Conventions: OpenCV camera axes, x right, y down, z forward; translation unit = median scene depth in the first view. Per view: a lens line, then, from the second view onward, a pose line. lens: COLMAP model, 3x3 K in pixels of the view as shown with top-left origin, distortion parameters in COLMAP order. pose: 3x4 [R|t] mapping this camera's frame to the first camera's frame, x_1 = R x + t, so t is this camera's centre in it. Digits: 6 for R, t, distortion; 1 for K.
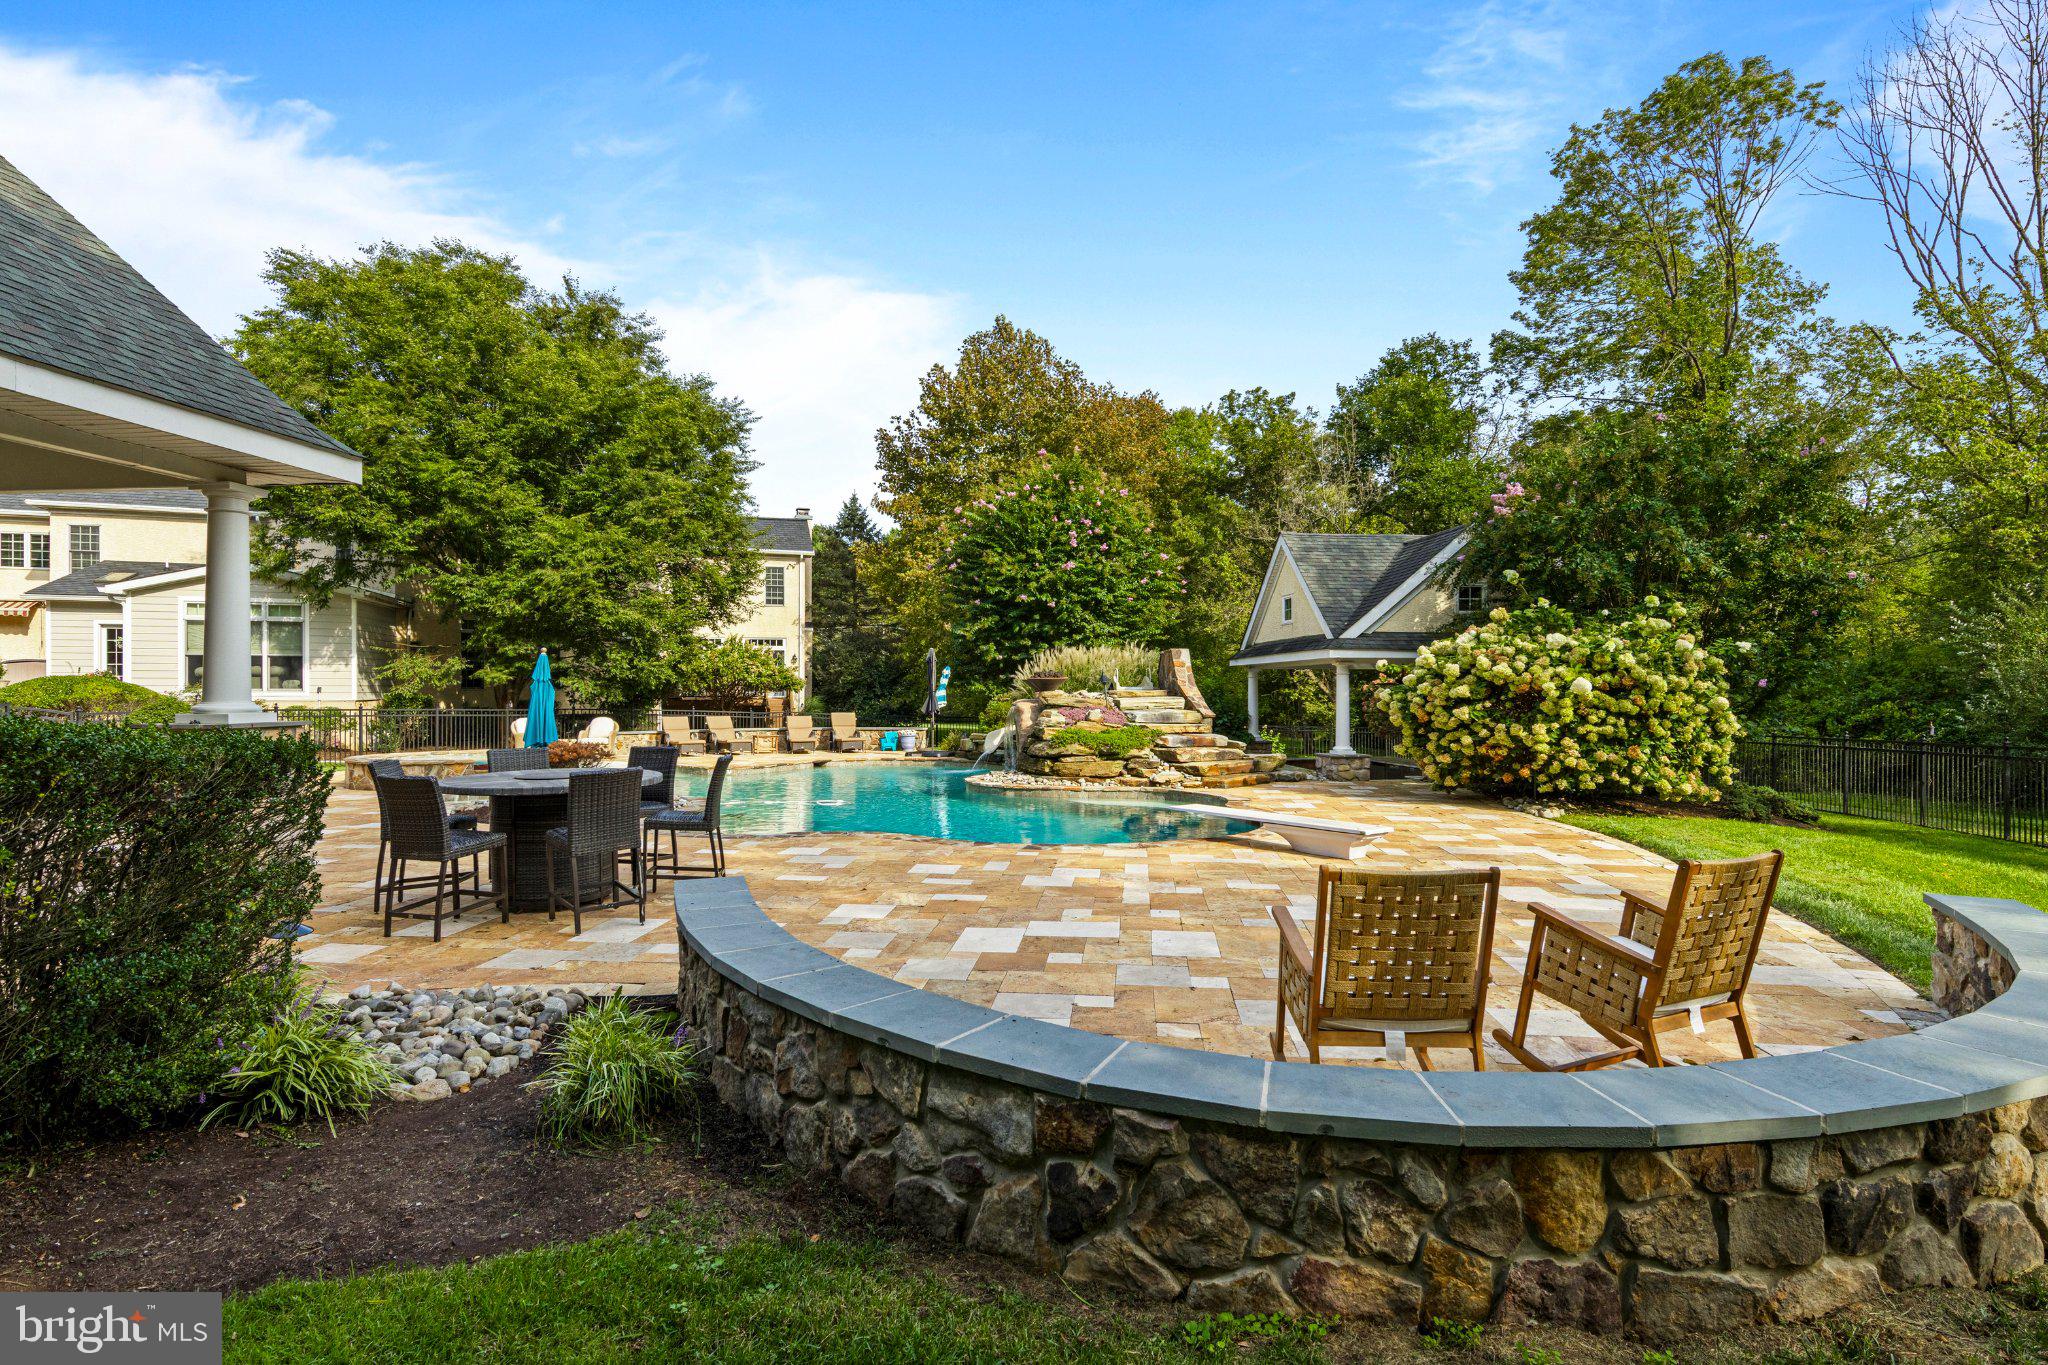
lens RADIAL K [[1011.2, 0, 1024.0], [0, 1011.2, 682.5], [0, 0, 1]] dist [0.024644, -0.000180]
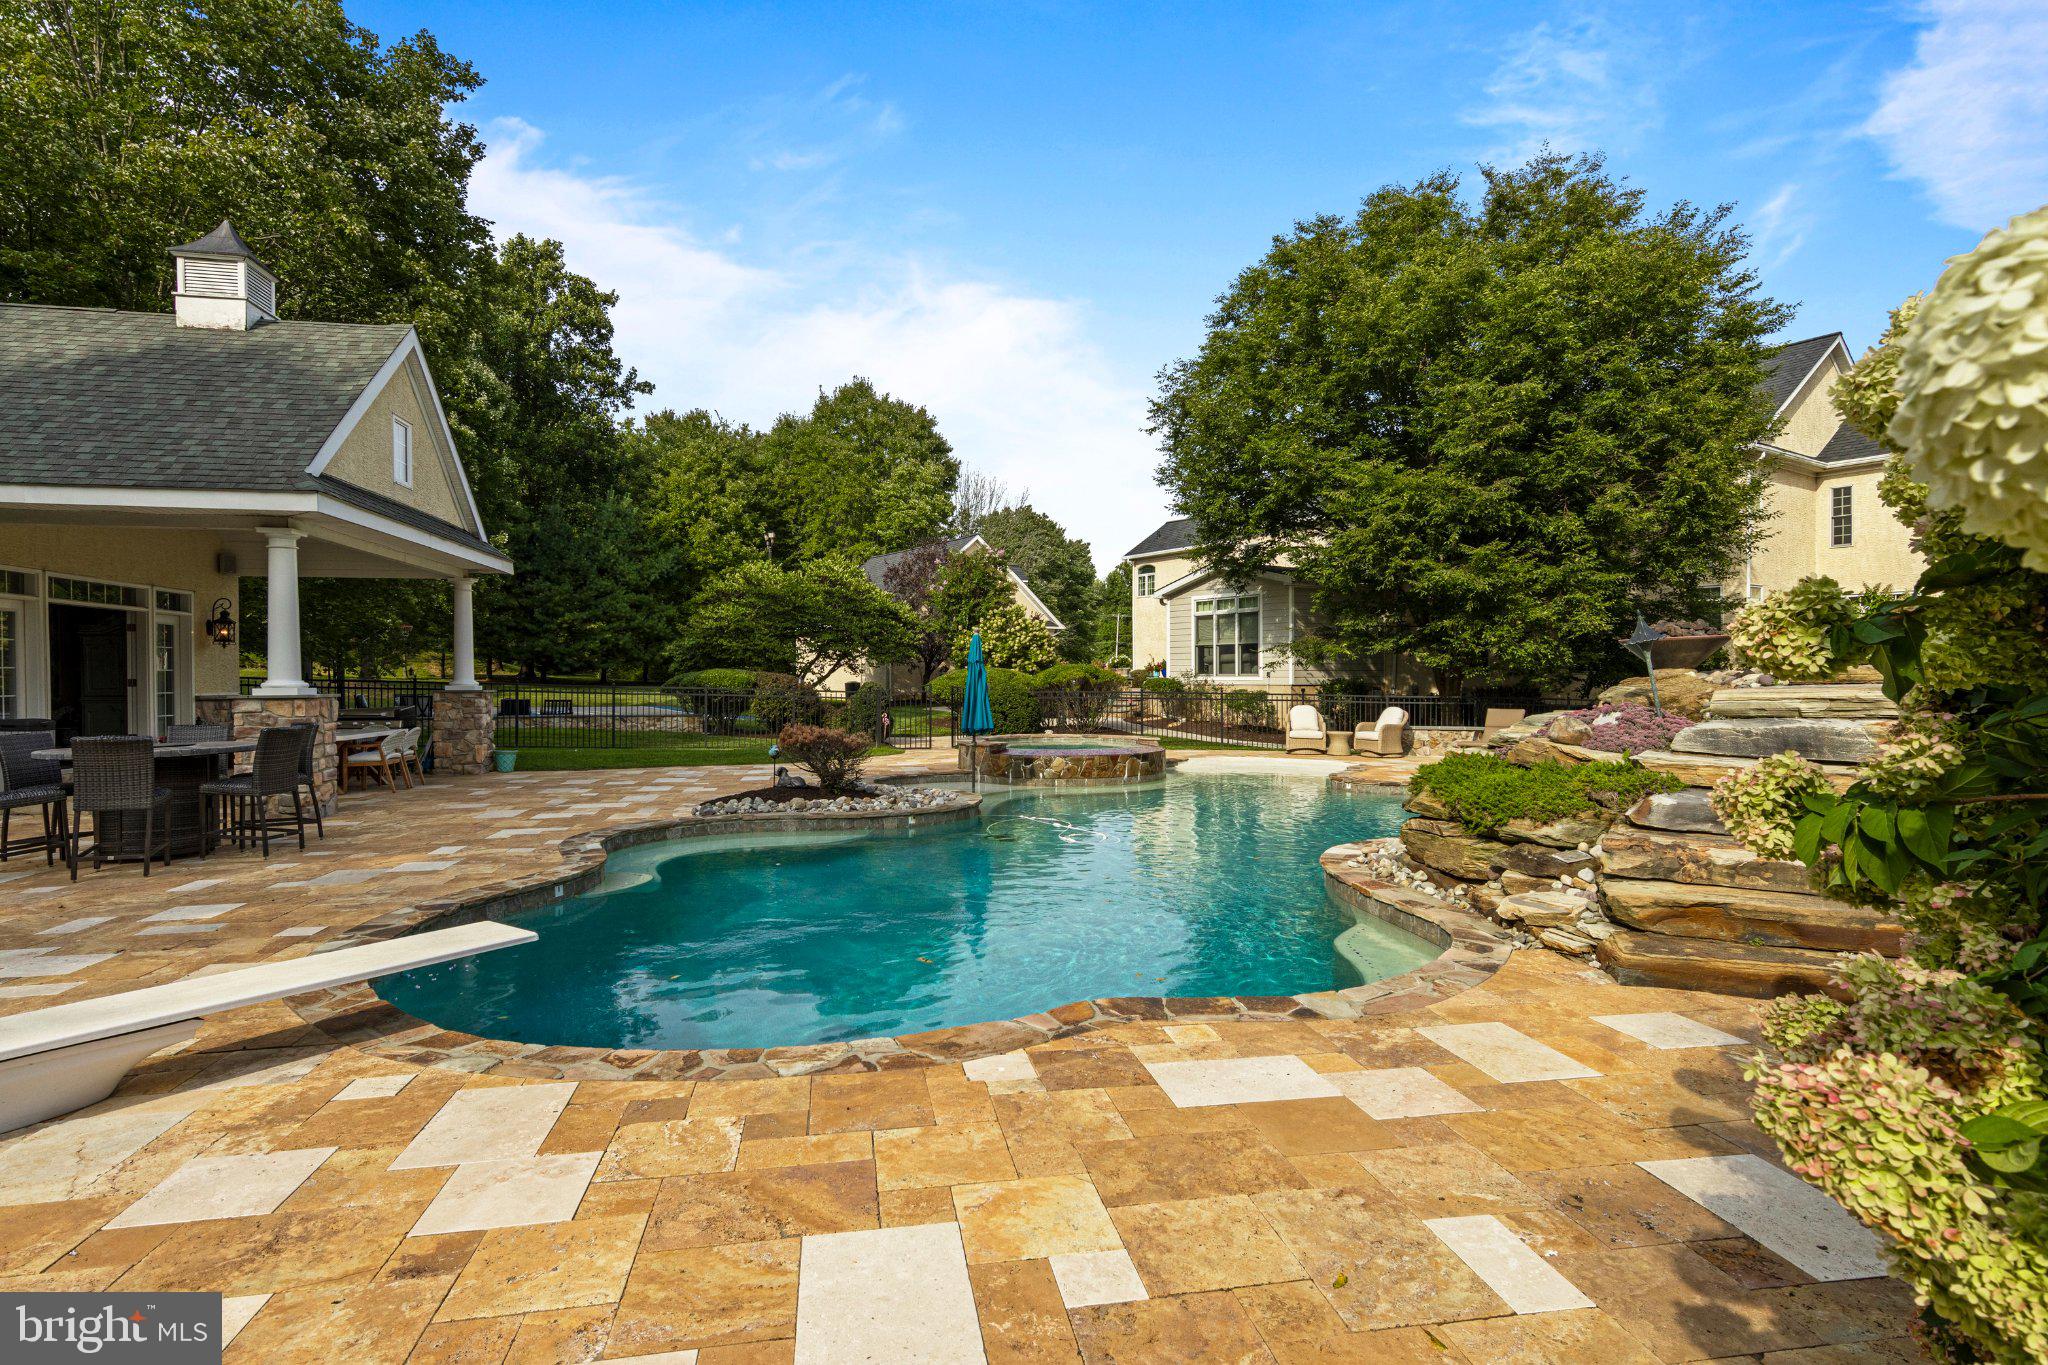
lens RADIAL K [[1044.9, 0, 1061.5], [0, 1044.9, 684.9], [0, 0, 1]] dist [0.009867, -0.000447]
pose [[0.296543, 0.003635, -0.955013, 0.291519], [0.010297, 0.999922, 0.007004, 0.008199], [0.954964, -0.011911, 0.296483, 0.491947]]
